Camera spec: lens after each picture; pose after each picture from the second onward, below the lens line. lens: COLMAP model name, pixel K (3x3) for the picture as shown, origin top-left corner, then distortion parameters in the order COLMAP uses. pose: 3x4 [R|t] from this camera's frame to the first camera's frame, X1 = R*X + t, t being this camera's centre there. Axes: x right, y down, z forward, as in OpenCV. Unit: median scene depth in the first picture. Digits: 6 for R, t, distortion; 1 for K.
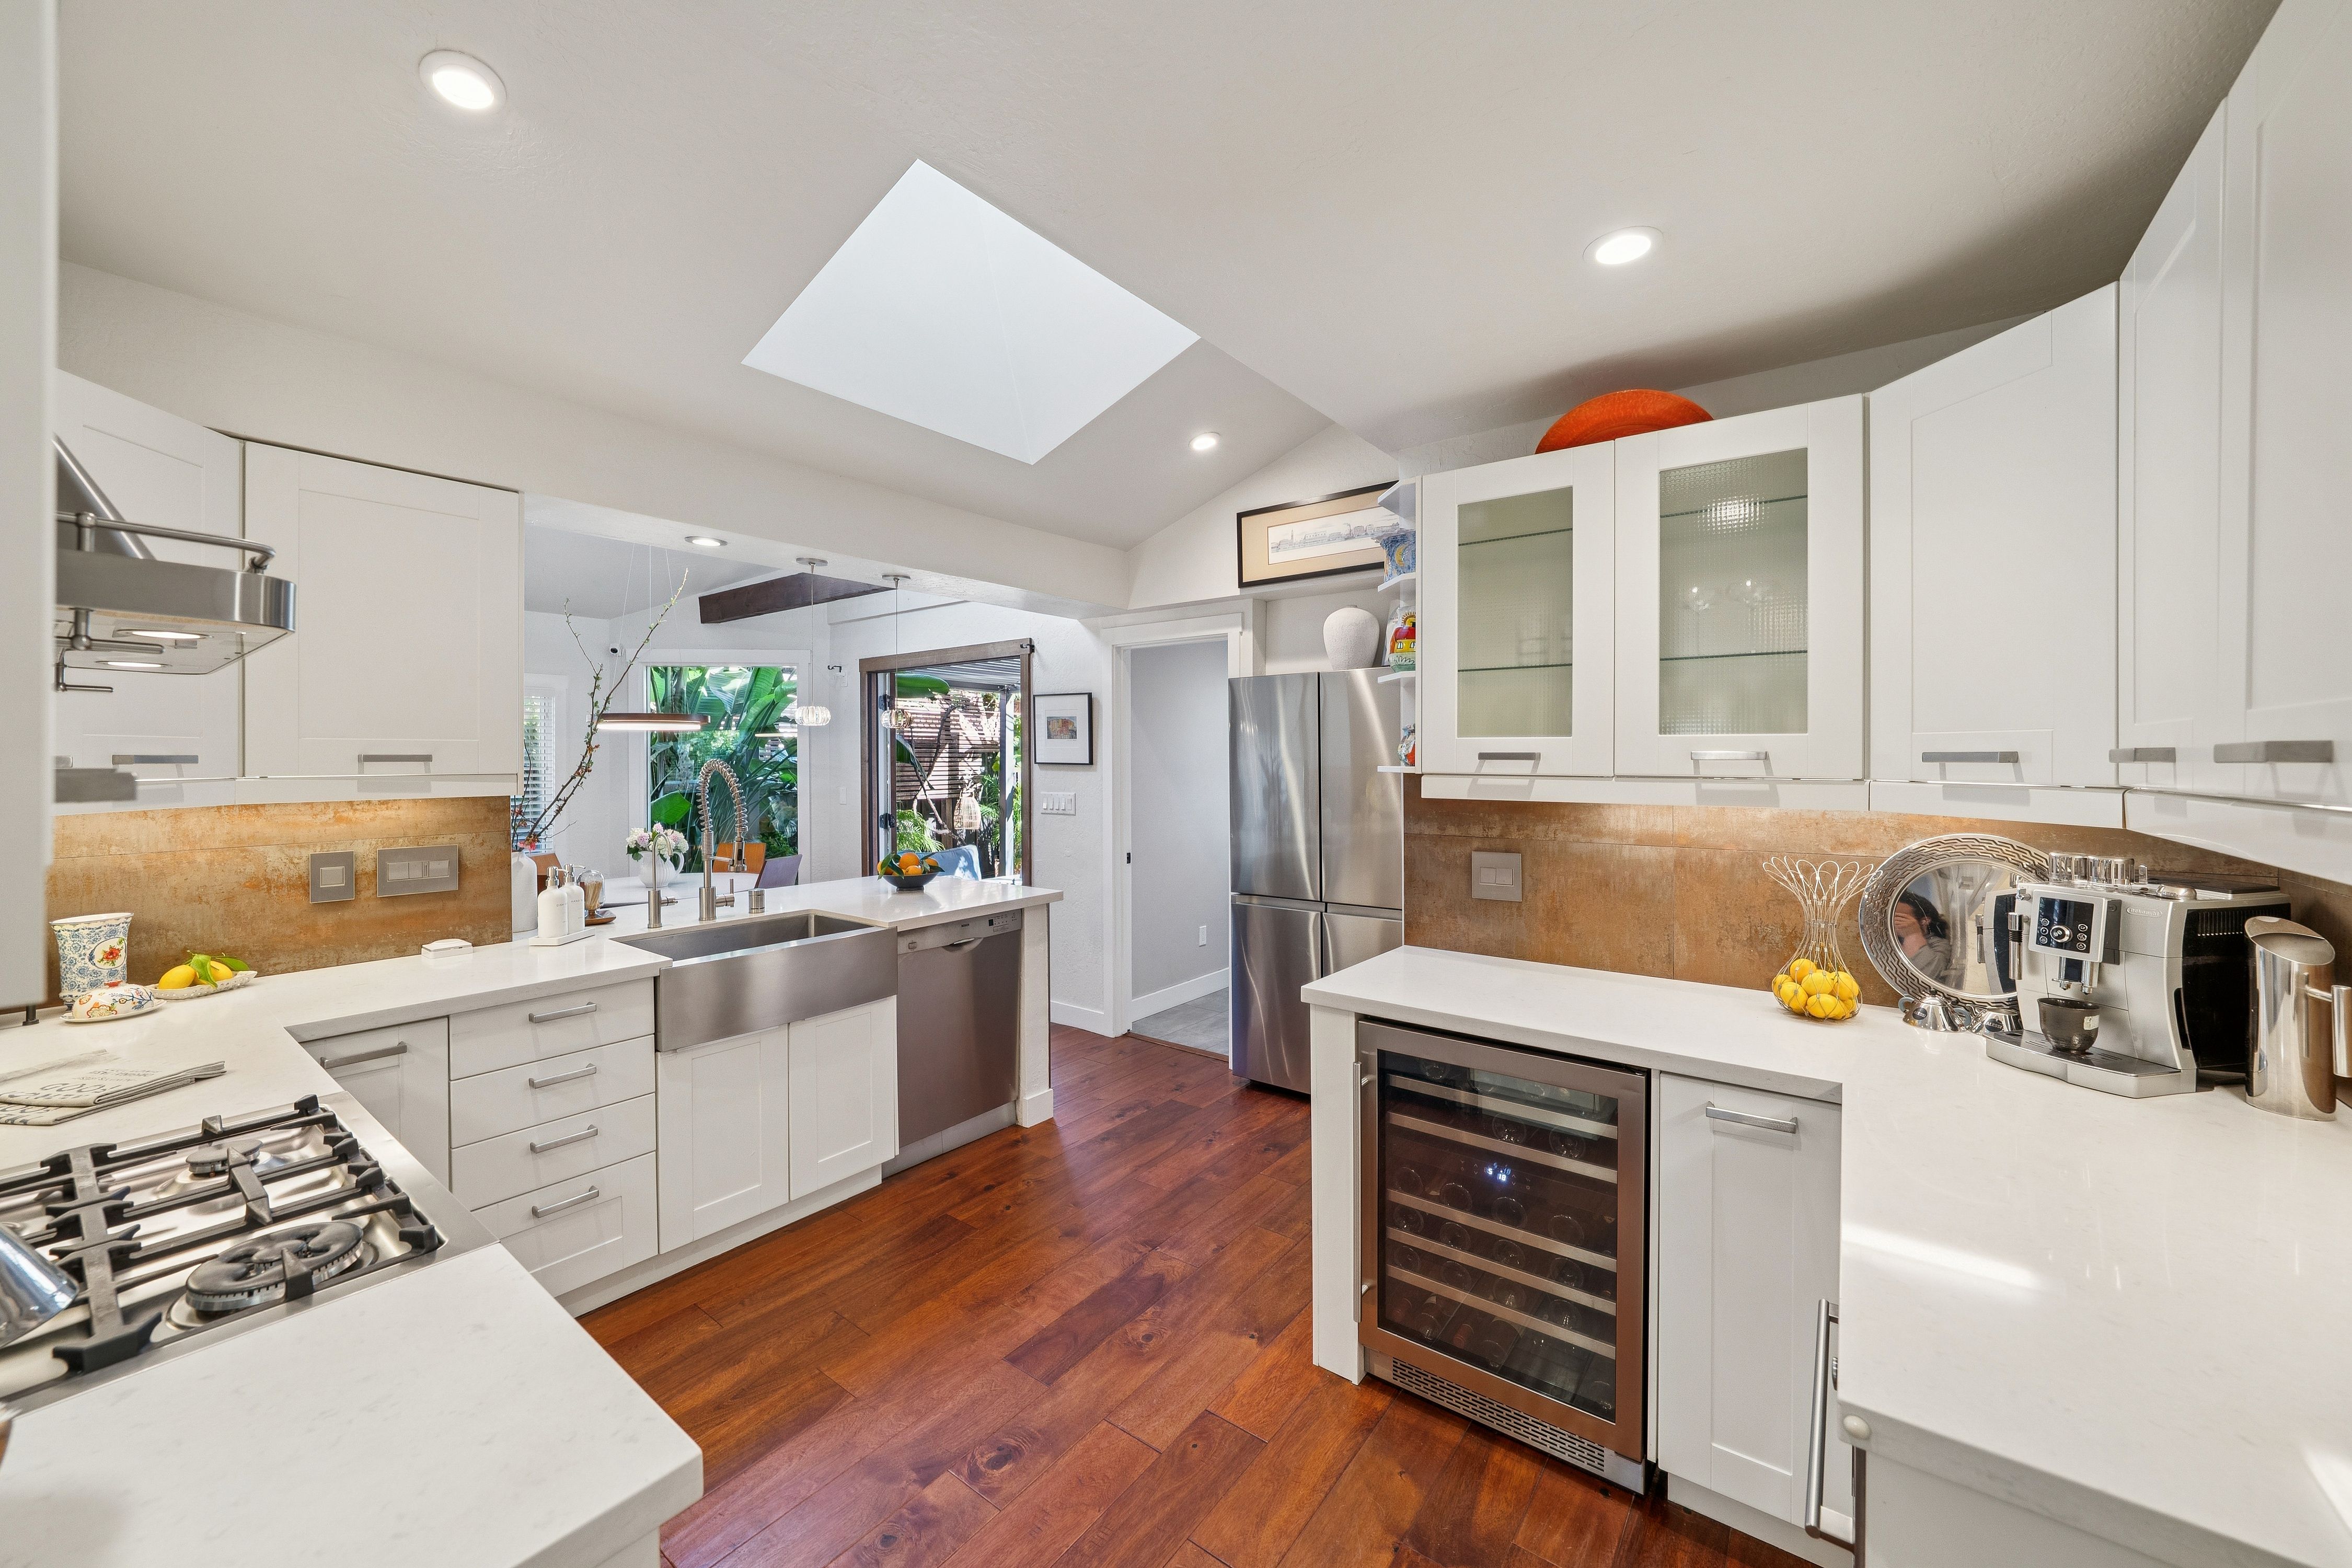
lens RADIAL K [[893.5, 0, 1167.3], [0, 893.5, 766.3], [0, 0, 1]] dist [-0.023879, 0.000044]
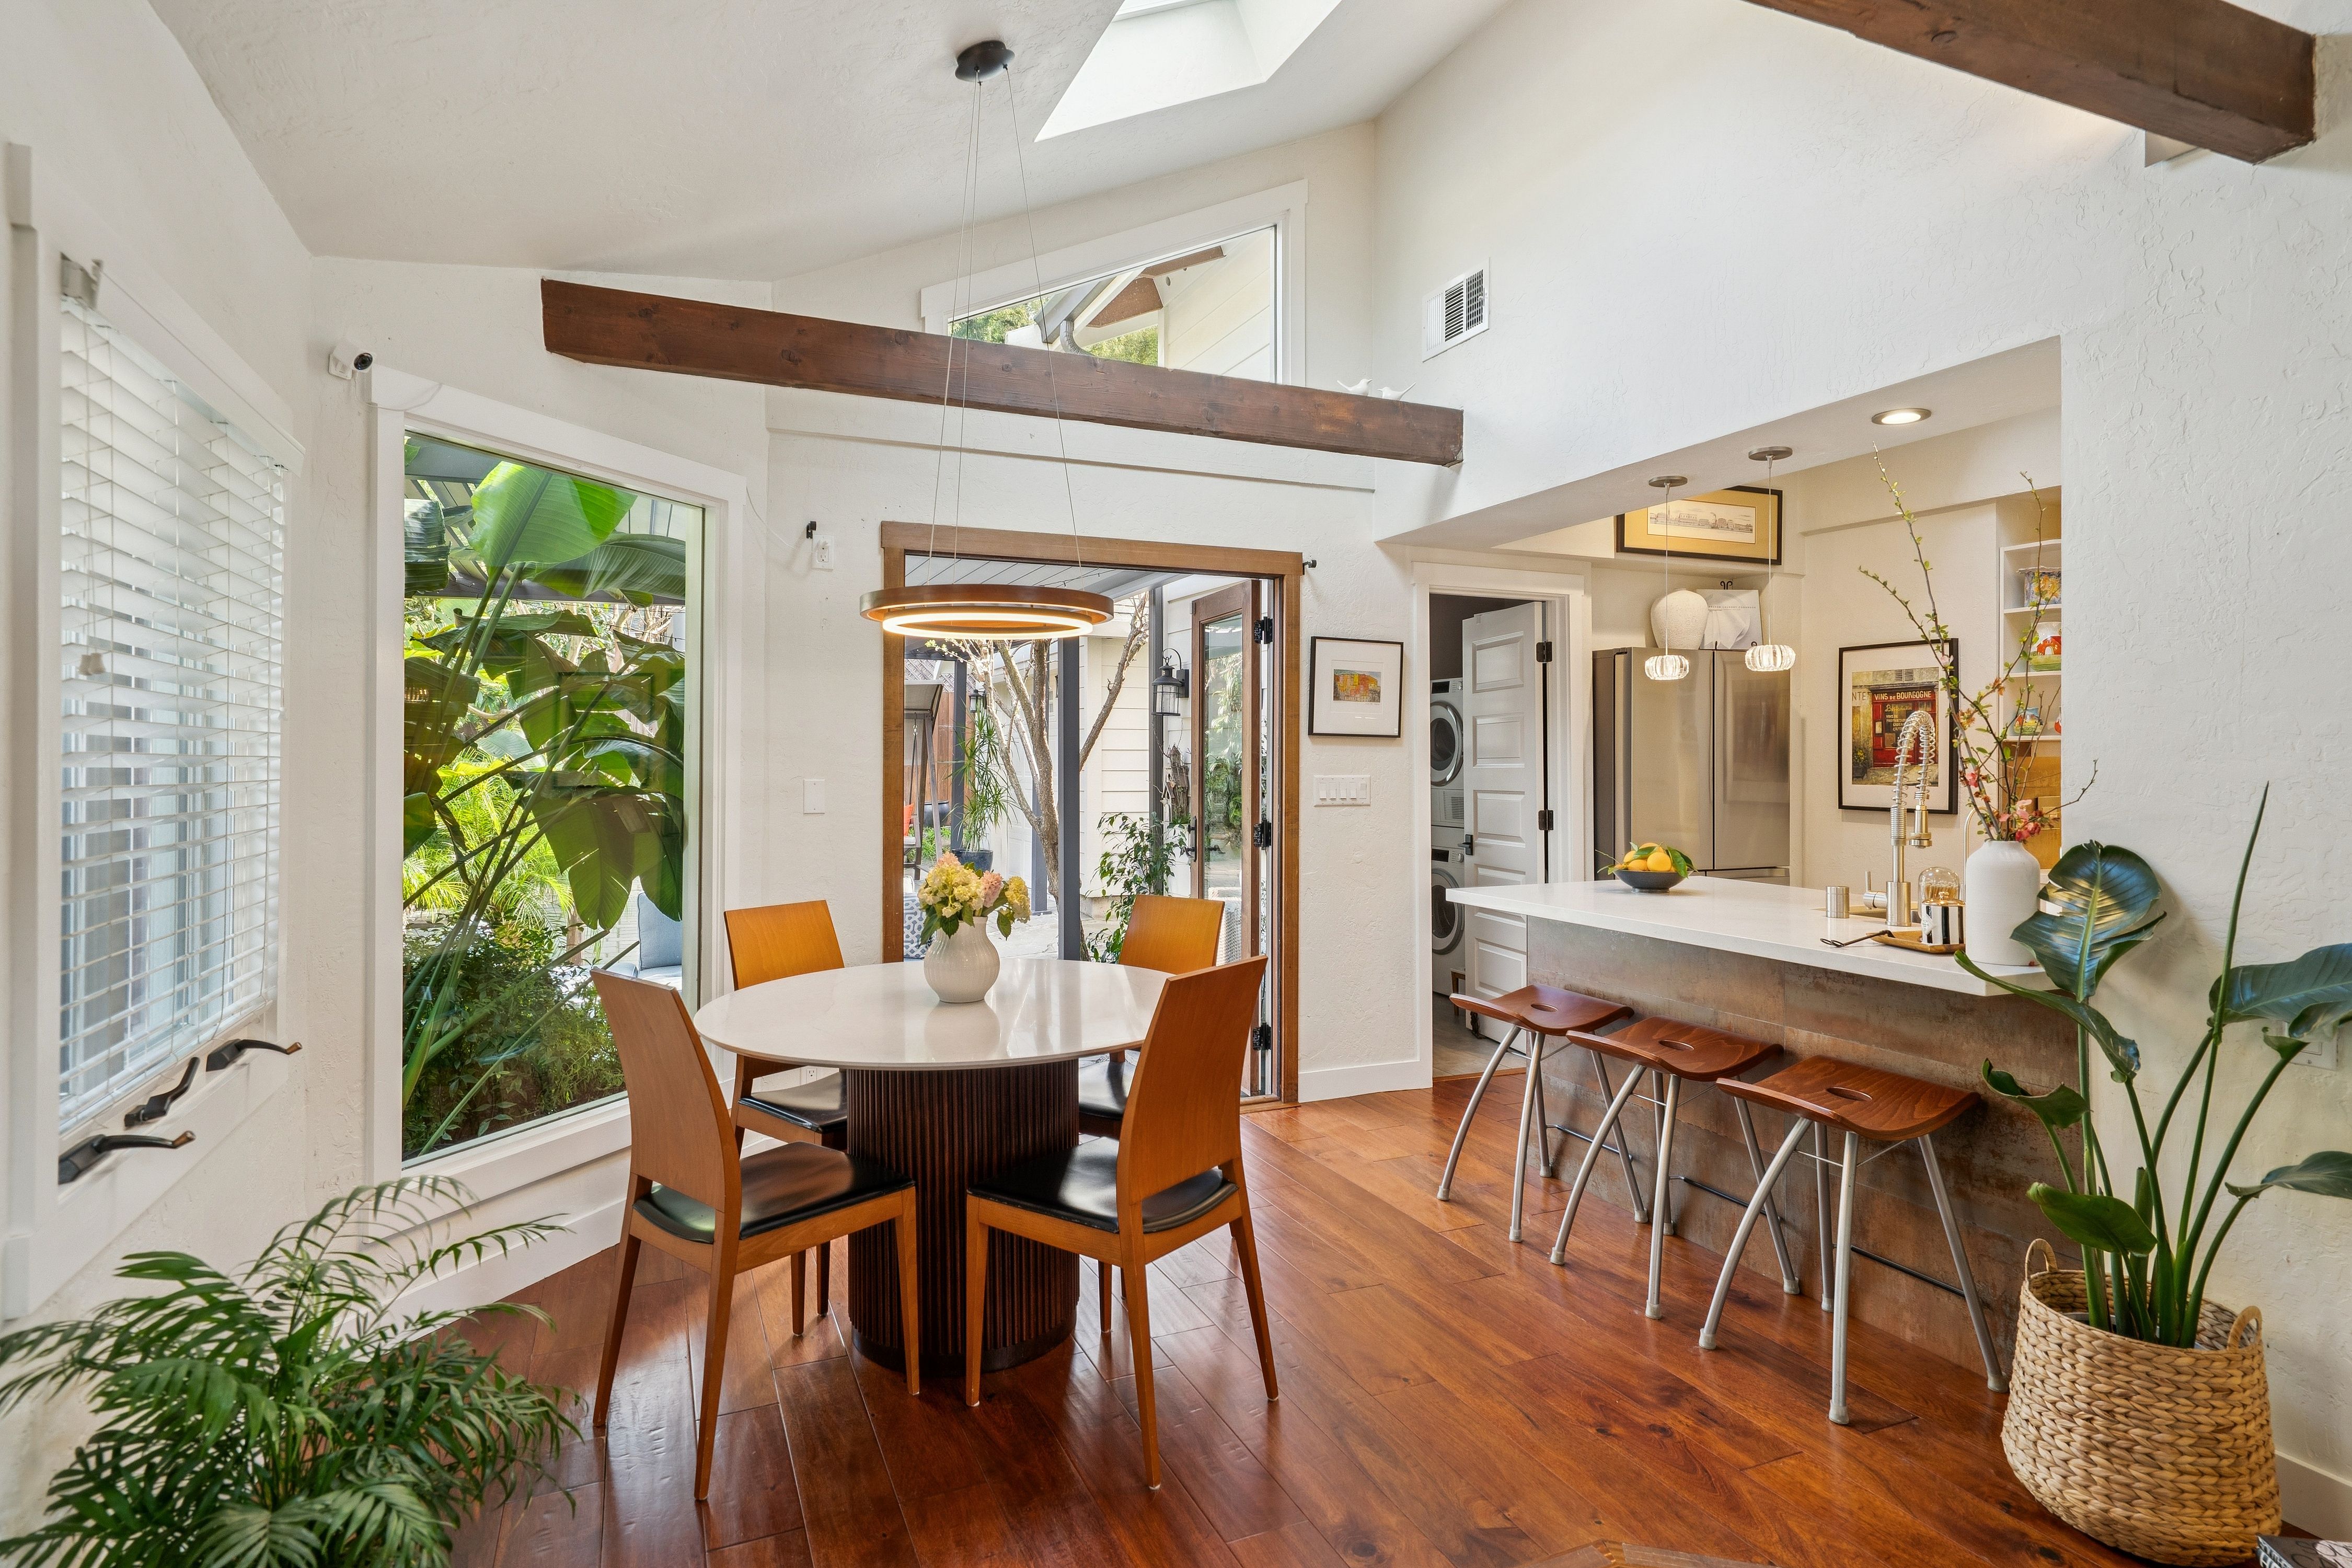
lens RADIAL K [[1253.1, 0, 1178.1], [0, 1253.1, 761.3], [0, 0, 1]] dist [0.010436, 0.001409]
pose [[0.490852, 0.005923, 0.871223, -2.250661], [0.003321, 0.999957, -0.008670, 0.055246], [-0.871237, 0.007149, 0.490811, 1.304463]]
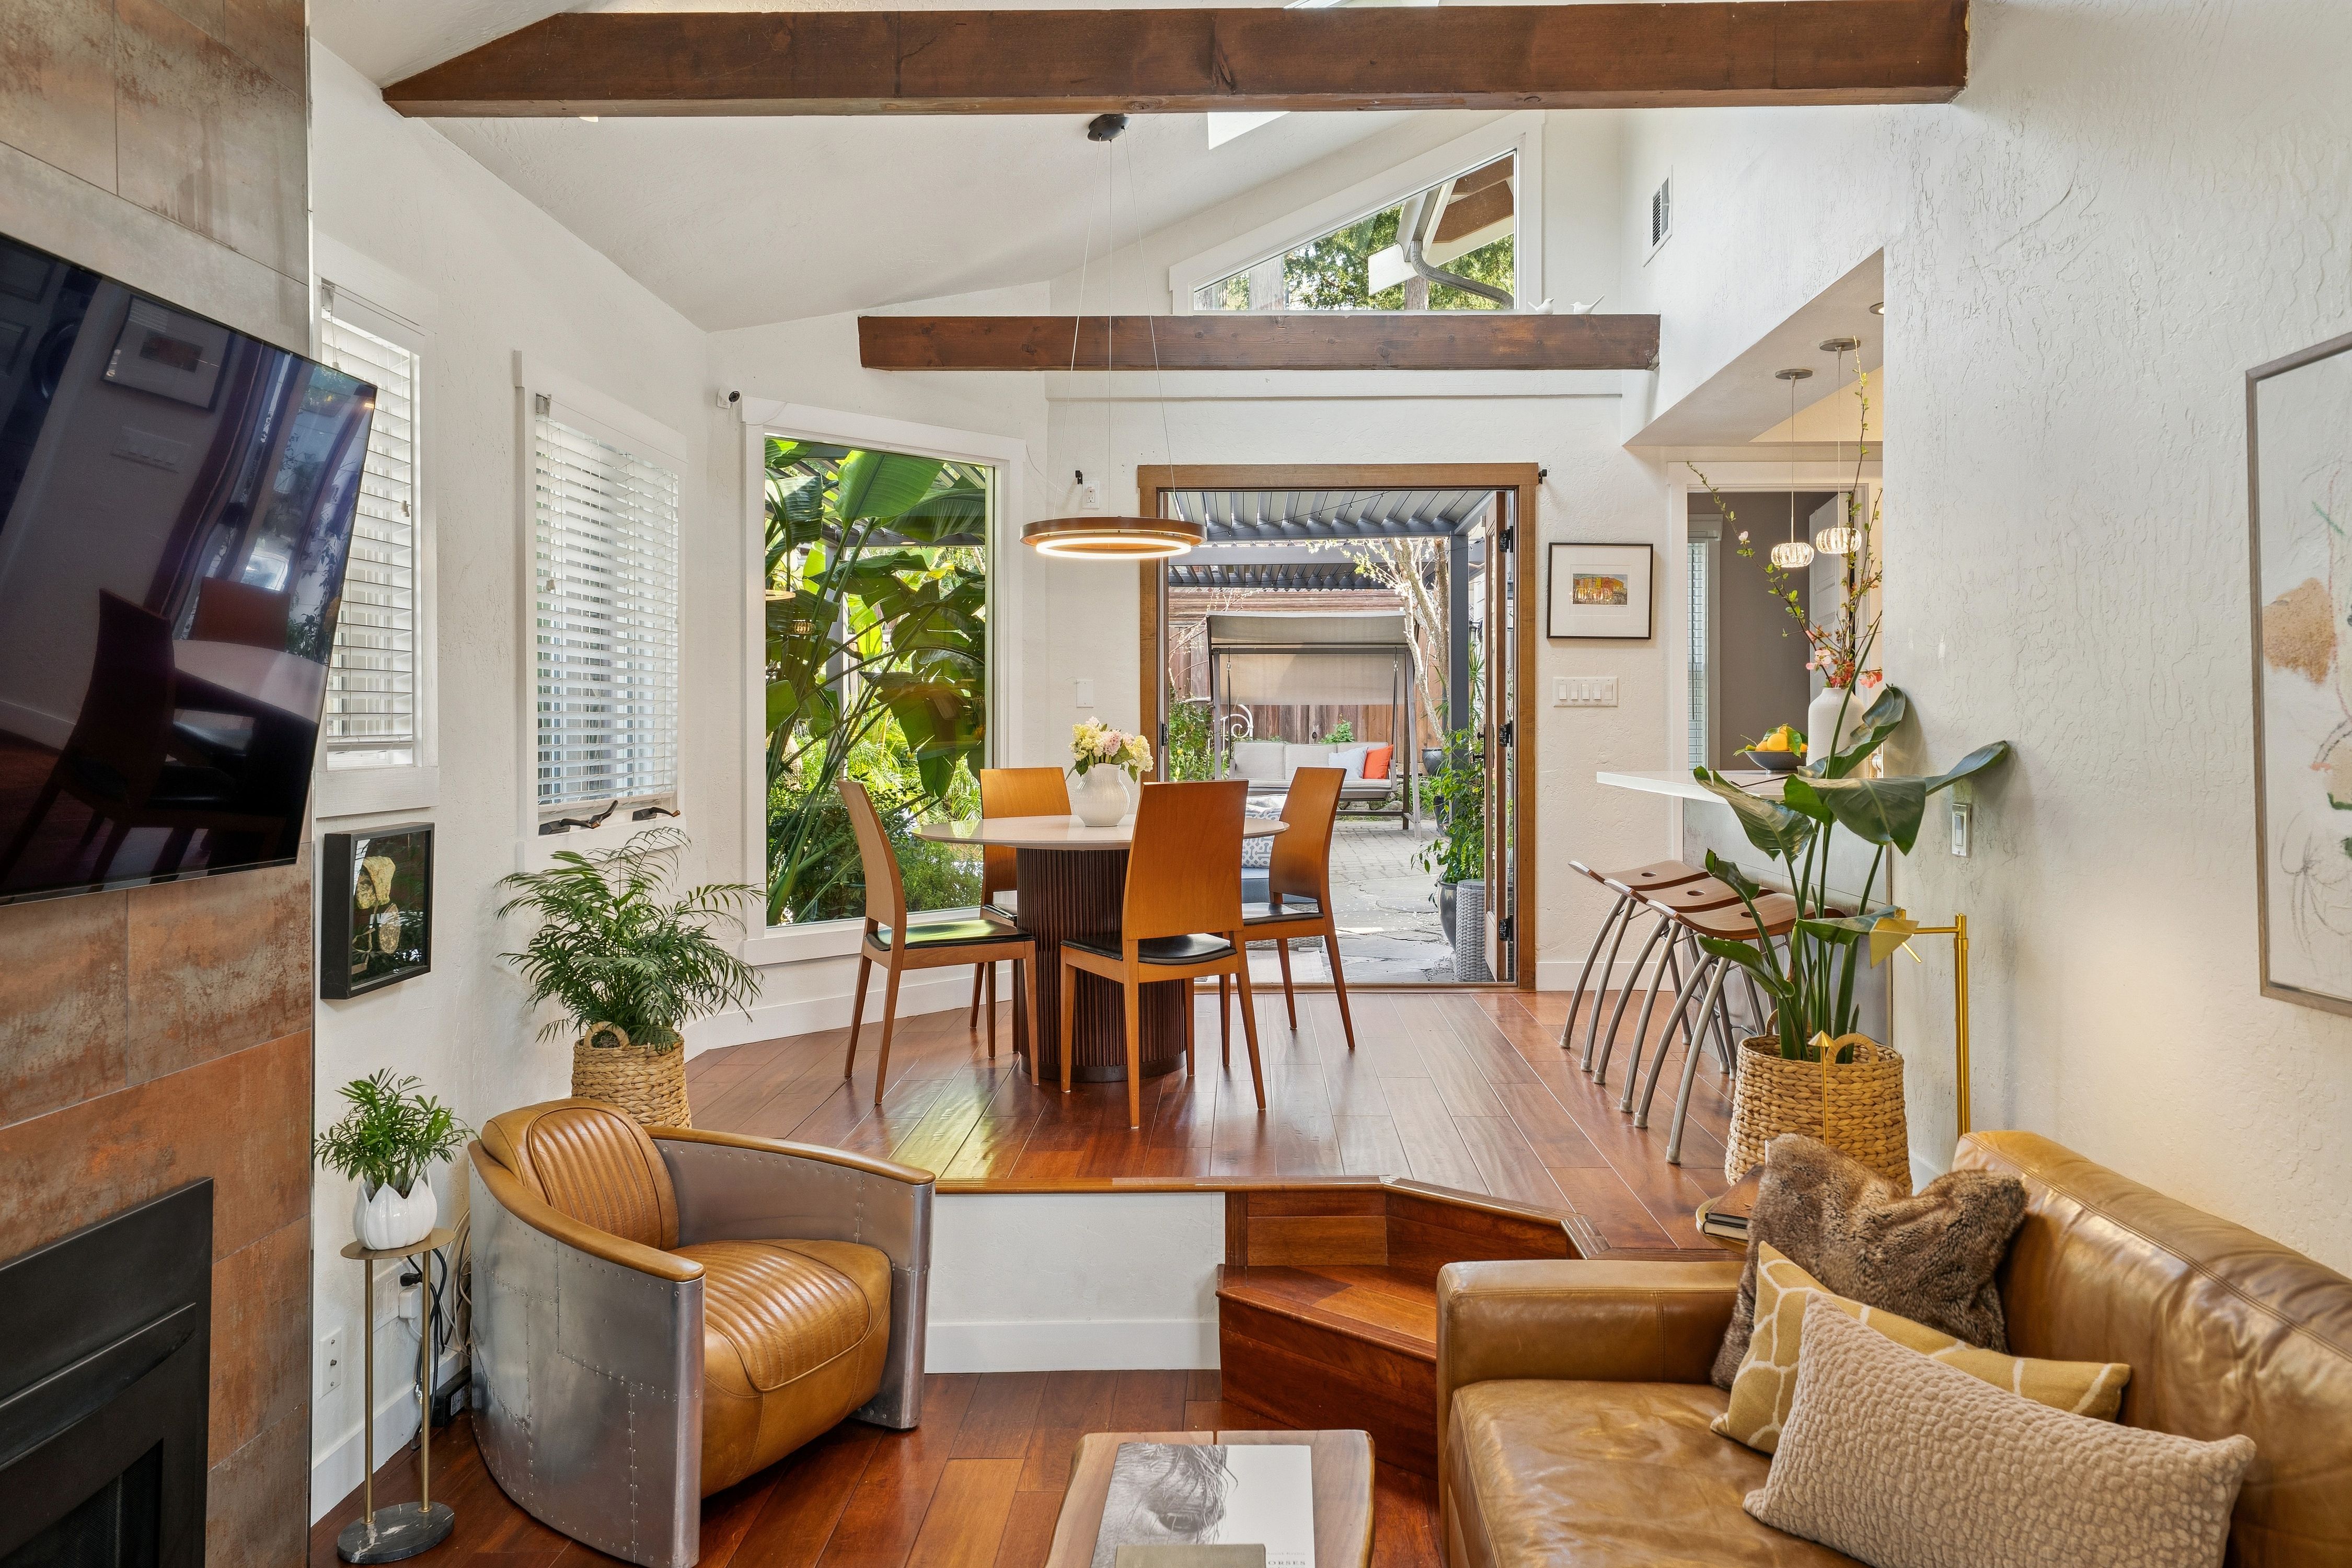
lens RADIAL K [[1571.6, 0, 1225.9], [0, 1571.6, 735.7], [0, 0, 1]] dist [0.028047, 0.004614]
pose [[0.803494, 0.000117, 0.595312, -2.391630], [0.003142, 0.999985, -0.004438, 0.173976], [-0.595304, 0.005436, 0.803482, 0.279216]]
